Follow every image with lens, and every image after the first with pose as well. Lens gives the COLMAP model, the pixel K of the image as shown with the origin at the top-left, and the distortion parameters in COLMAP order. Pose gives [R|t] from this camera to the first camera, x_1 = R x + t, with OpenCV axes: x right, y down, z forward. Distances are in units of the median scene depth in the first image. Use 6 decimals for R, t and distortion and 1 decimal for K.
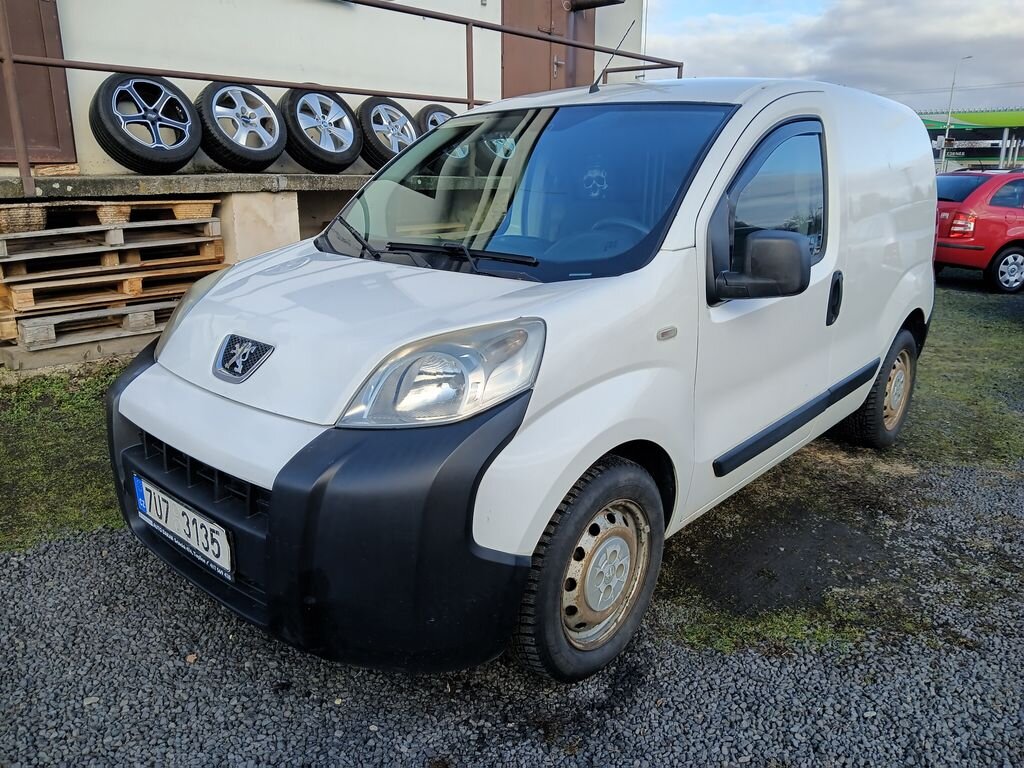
lens RADIAL K [[795.5, 0, 512.0], [0, 795.5, 384.0], [0, 0, 1]] dist [0.025833, -0.071070]
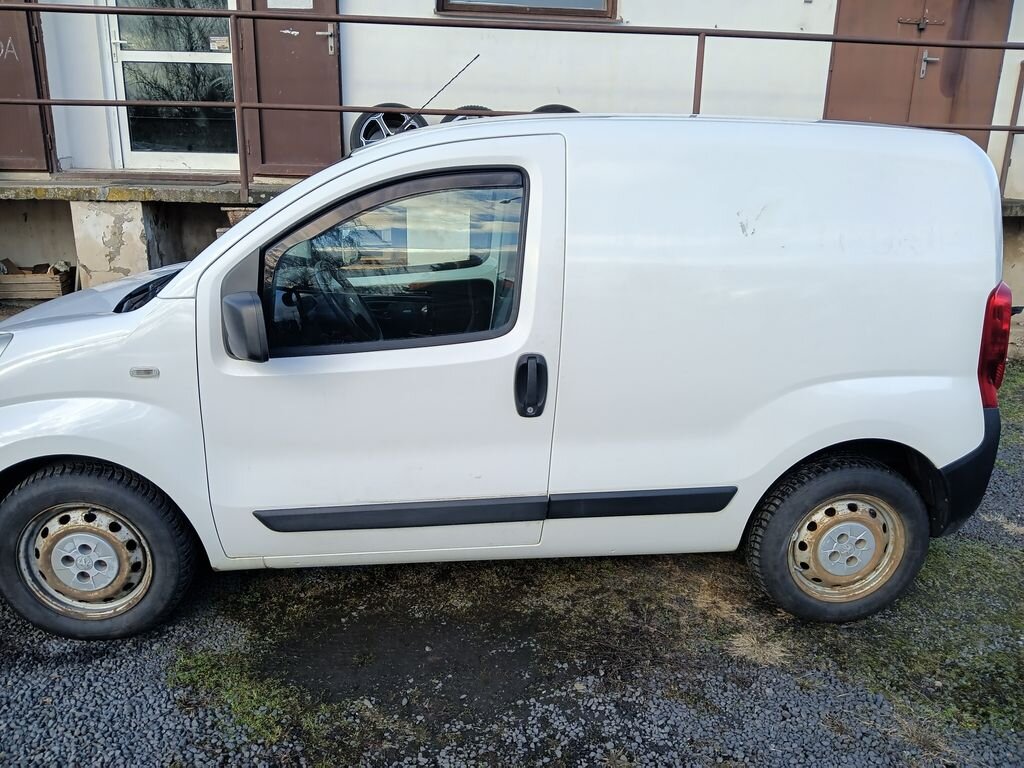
lens RADIAL K [[795.5, 0, 512.0], [0, 795.5, 384.0], [0, 0, 1]] dist [0.025833, -0.071070]
pose [[0.713244, 0.204302, -0.670480, 0.865070], [-0.198042, 0.976340, 0.086827, -0.163770], [0.672355, 0.070855, 0.736830, 0.354467]]
